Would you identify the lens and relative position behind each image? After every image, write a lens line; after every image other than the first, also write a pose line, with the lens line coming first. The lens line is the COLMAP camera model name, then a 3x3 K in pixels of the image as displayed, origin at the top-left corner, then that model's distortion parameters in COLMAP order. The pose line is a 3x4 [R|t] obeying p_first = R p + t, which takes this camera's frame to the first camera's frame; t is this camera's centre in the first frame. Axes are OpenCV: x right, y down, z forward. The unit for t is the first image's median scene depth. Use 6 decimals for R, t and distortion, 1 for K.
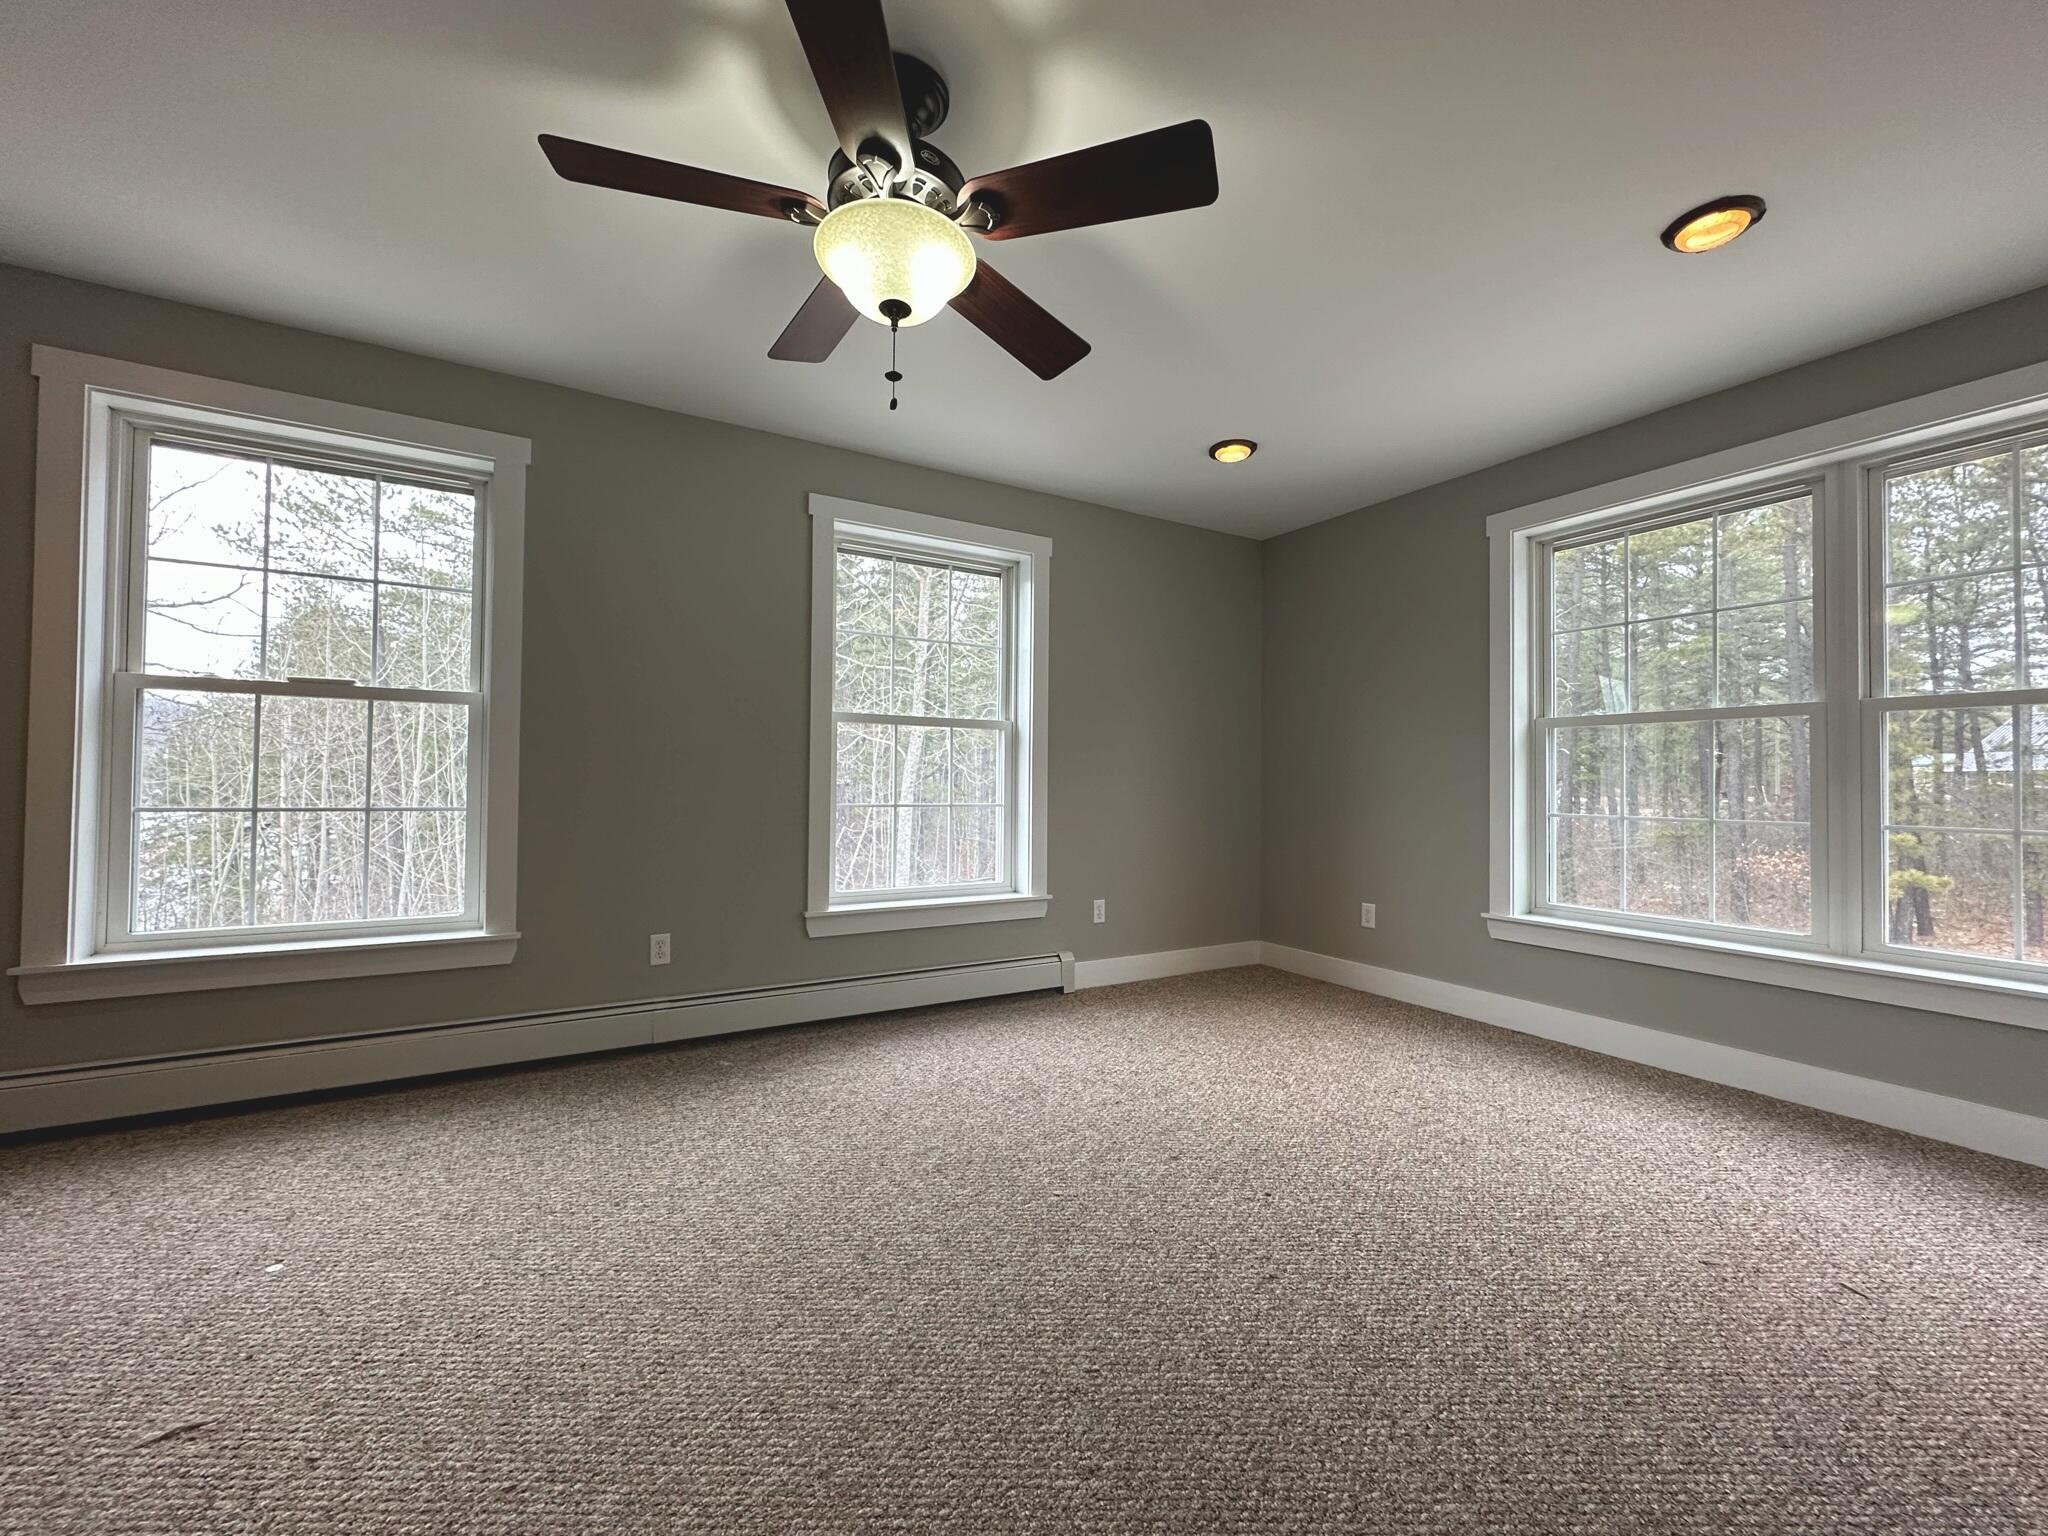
lens RADIAL K [[820.1, 0, 1030.2], [0, 820.1, 763.3], [0, 0, 1]] dist [-0.001480, -0.000420]
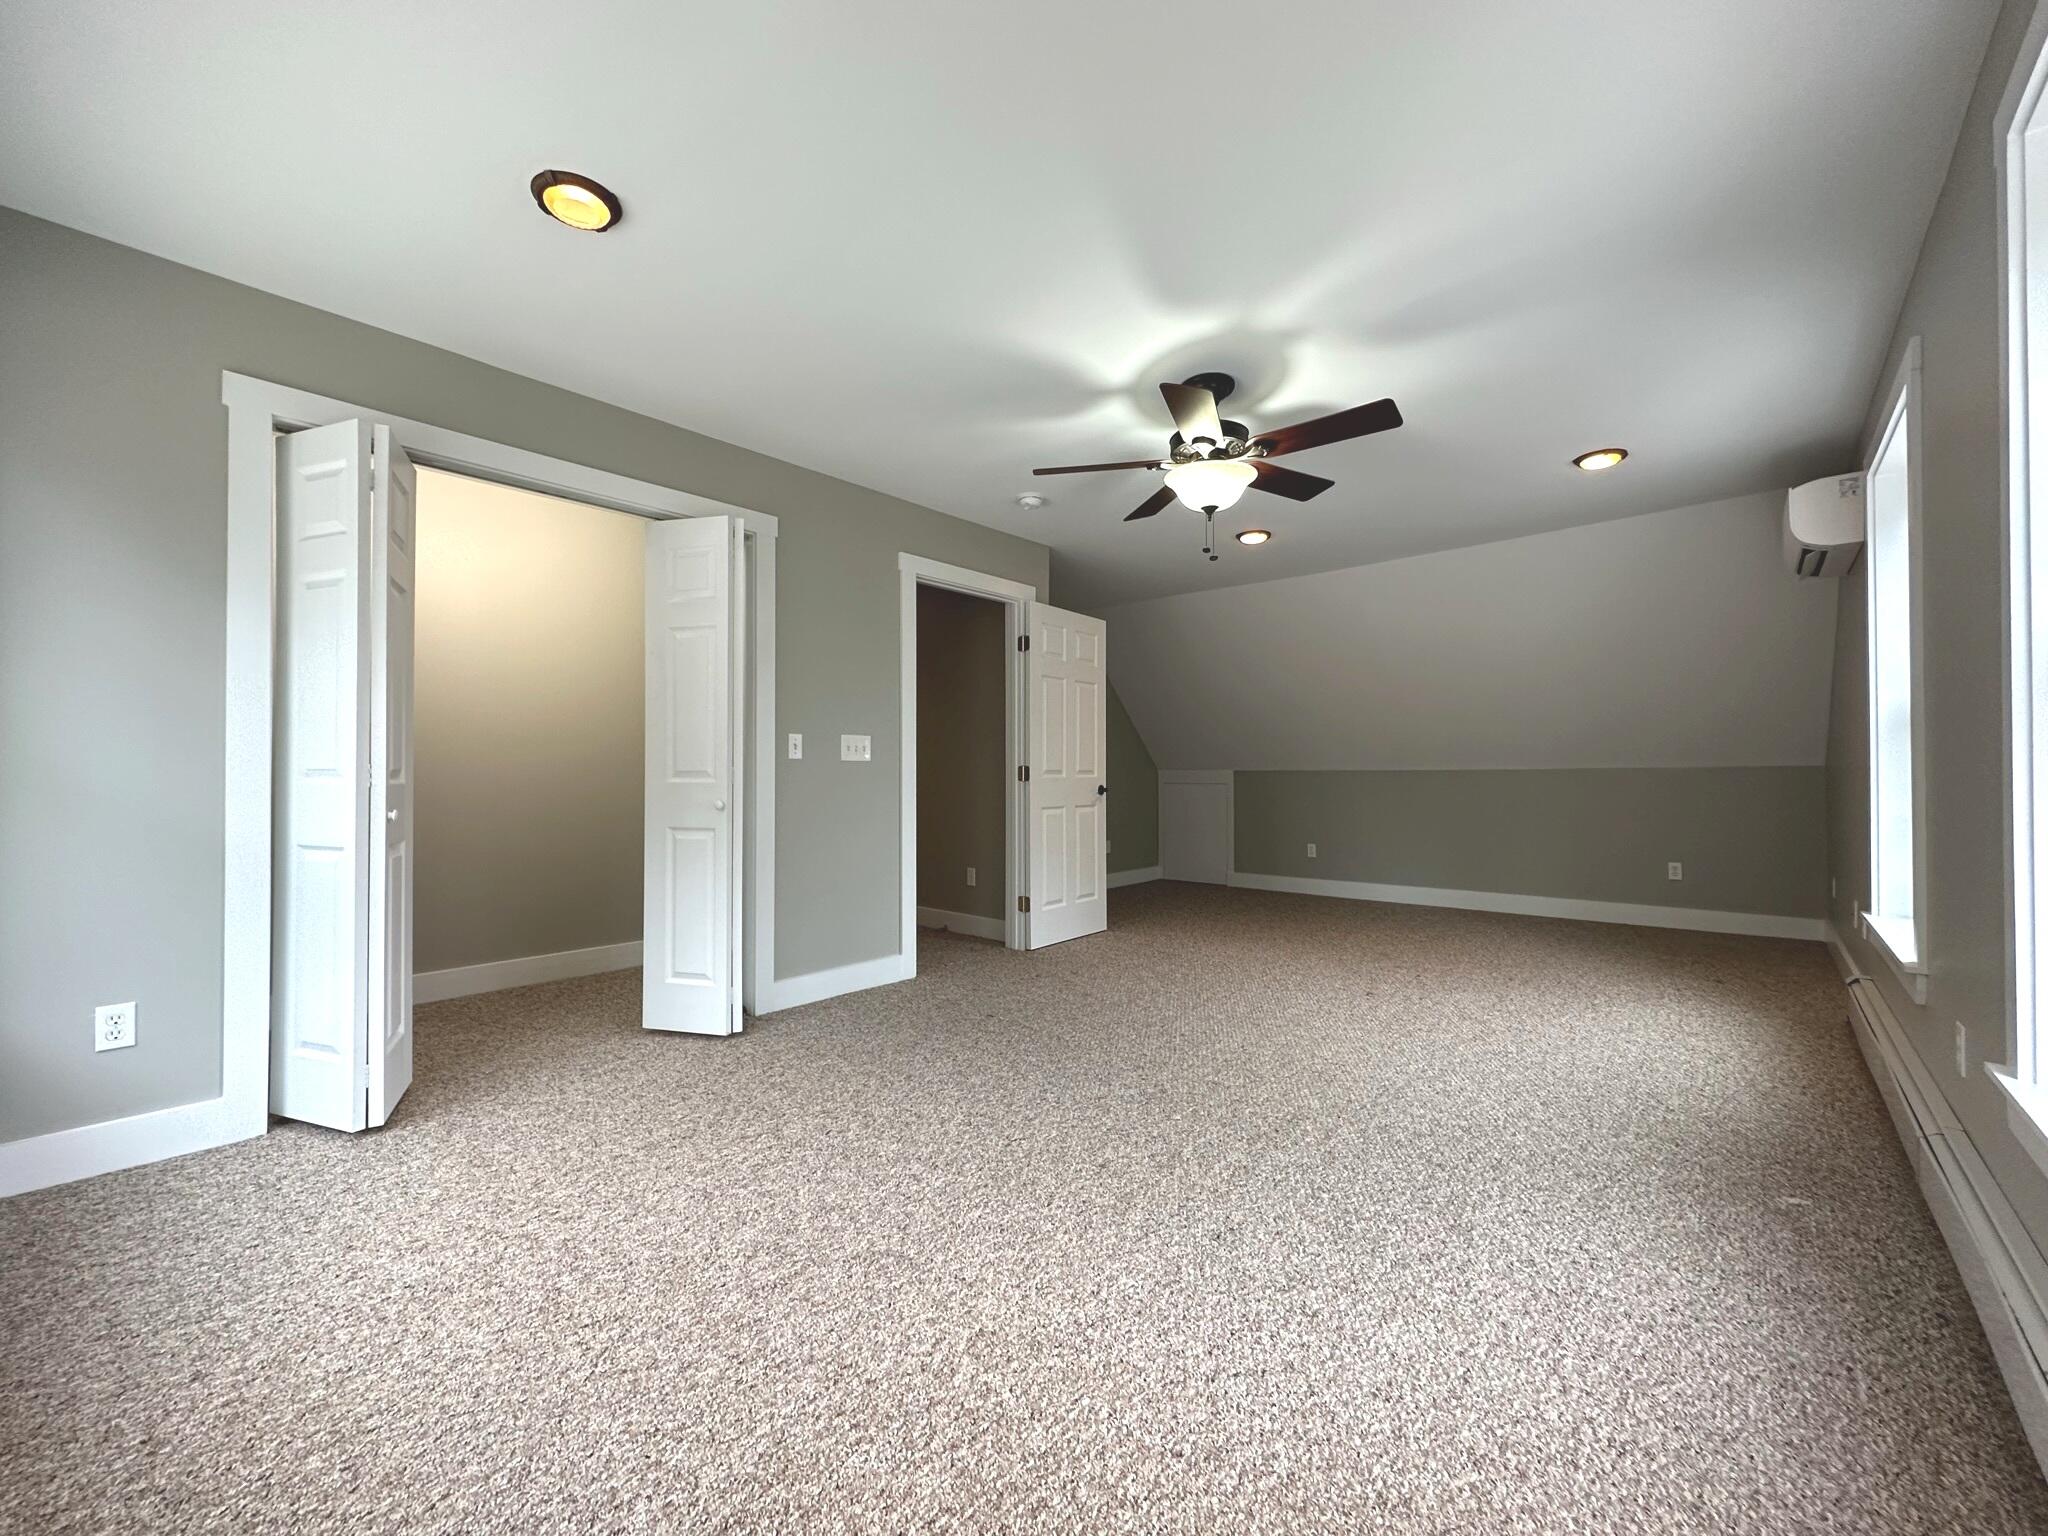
lens RADIAL K [[820.1, 0, 1023.5], [0, 820.1, 773.3], [0, 0, 1]] dist [-0.001480, -0.000420]
pose [[-0.955264, -0.007965, -0.295649, 0.497817], [0.000845, 0.999560, -0.029659, 0.047043], [0.295755, -0.028582, -0.954836, 1.719118]]
